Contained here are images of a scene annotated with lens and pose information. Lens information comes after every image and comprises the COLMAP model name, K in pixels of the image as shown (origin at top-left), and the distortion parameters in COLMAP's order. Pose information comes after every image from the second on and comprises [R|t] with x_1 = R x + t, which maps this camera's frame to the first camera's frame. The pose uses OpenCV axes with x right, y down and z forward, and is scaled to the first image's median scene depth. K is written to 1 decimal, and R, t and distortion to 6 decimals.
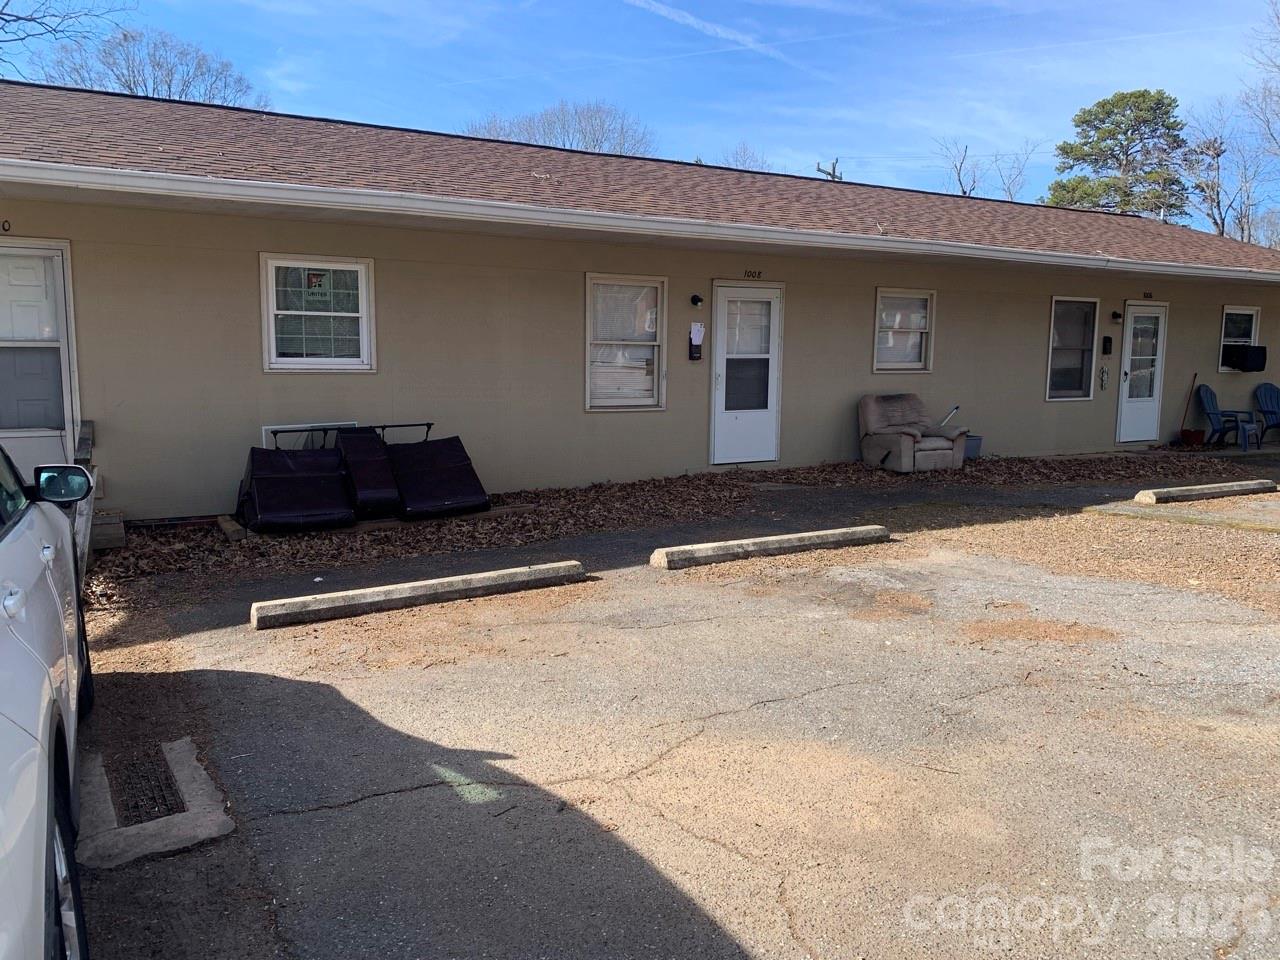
lens RADIAL K [[995.4, 0, 568.6], [0, 995.4, 475.7], [0, 0, 1]] dist [0.078847, -0.133871]
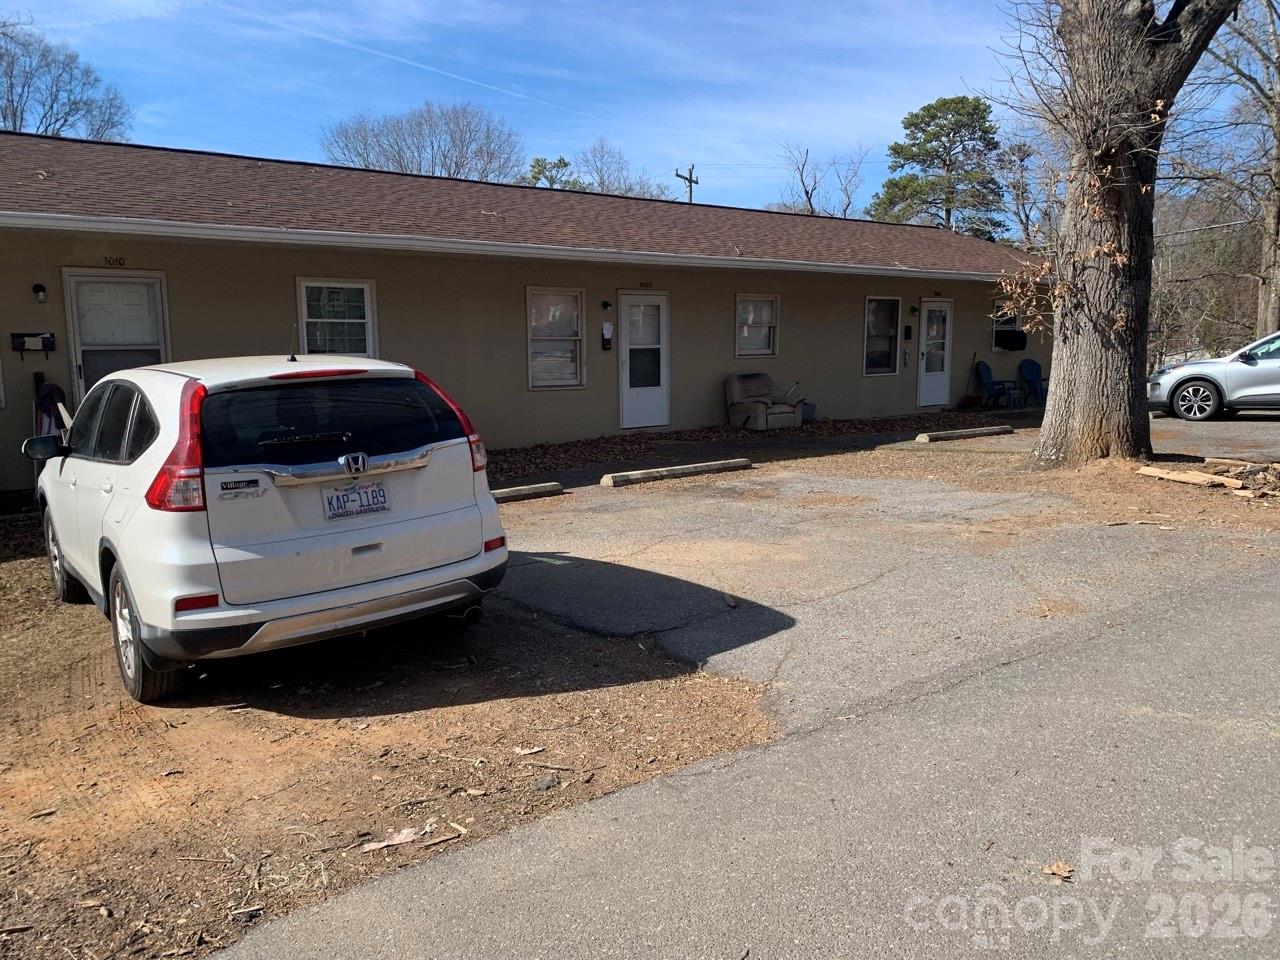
lens RADIAL K [[995.4, 0, 568.6], [0, 995.4, 475.7], [0, 0, 1]] dist [0.078847, -0.133871]
pose [[0.990791, -0.036492, 0.130387, -0.098266], [0.035578, 0.999323, 0.009332, 0.035399], [-0.130639, -0.004607, 0.991419, -0.297820]]
